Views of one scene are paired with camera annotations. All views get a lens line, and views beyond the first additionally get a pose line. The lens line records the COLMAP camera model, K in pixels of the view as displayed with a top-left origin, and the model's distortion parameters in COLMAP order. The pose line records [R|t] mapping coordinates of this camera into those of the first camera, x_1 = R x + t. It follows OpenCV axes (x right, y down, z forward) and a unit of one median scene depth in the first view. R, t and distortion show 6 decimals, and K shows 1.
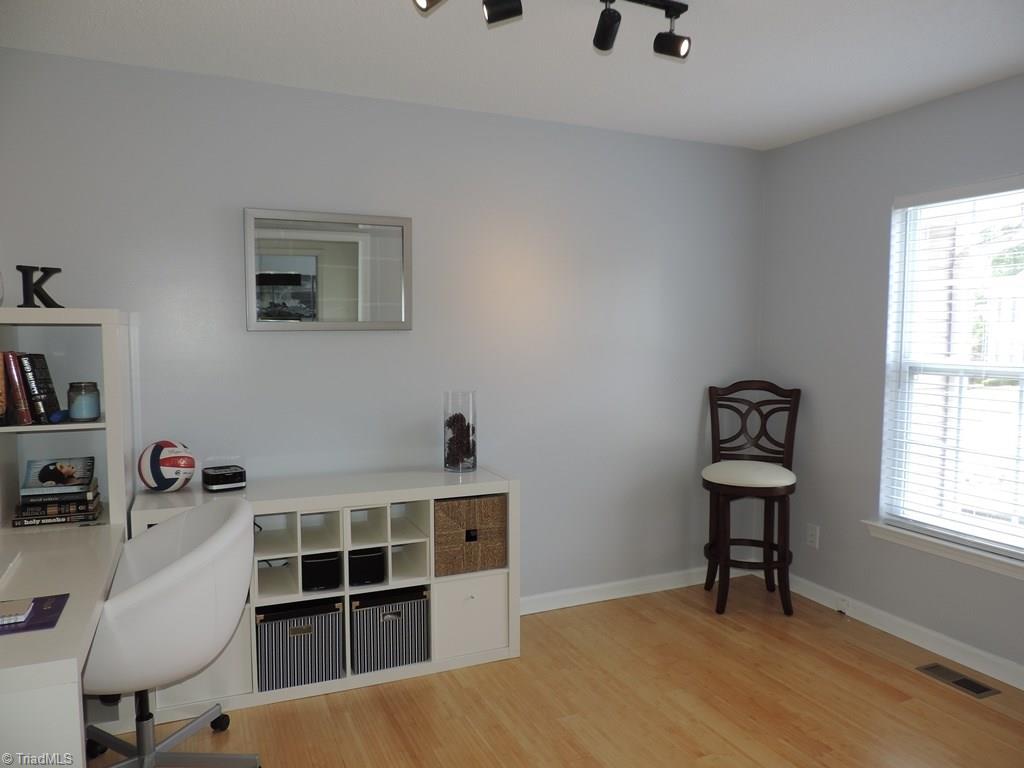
lens RADIAL K [[728.8, 0, 512.9], [0, 728.8, 386.7], [0, 0, 1]] dist [-0.025201, 0.006586]
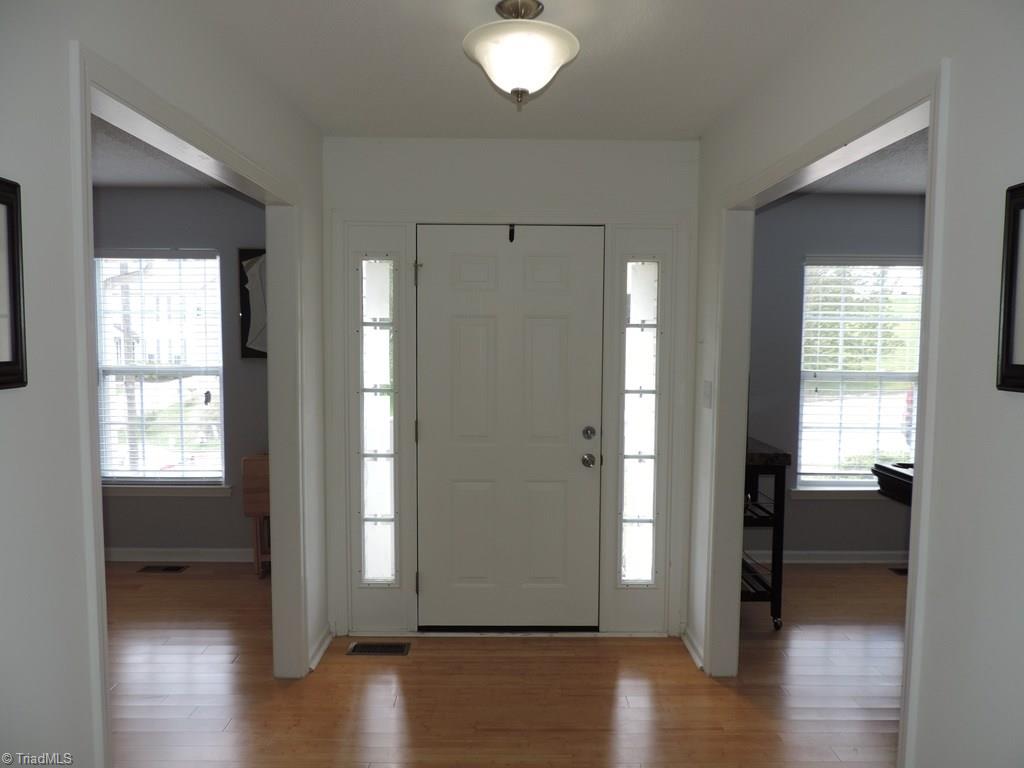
lens RADIAL K [[728.8, 0, 512.8], [0, 728.8, 385.5], [0, 0, 1]] dist [-0.025201, 0.006586]
pose [[0.390646, -0.063897, 0.918321, -0.467471], [0.062776, 0.997115, 0.042675, -0.008591], [-0.918398, 0.040977, 0.393530, -0.309158]]
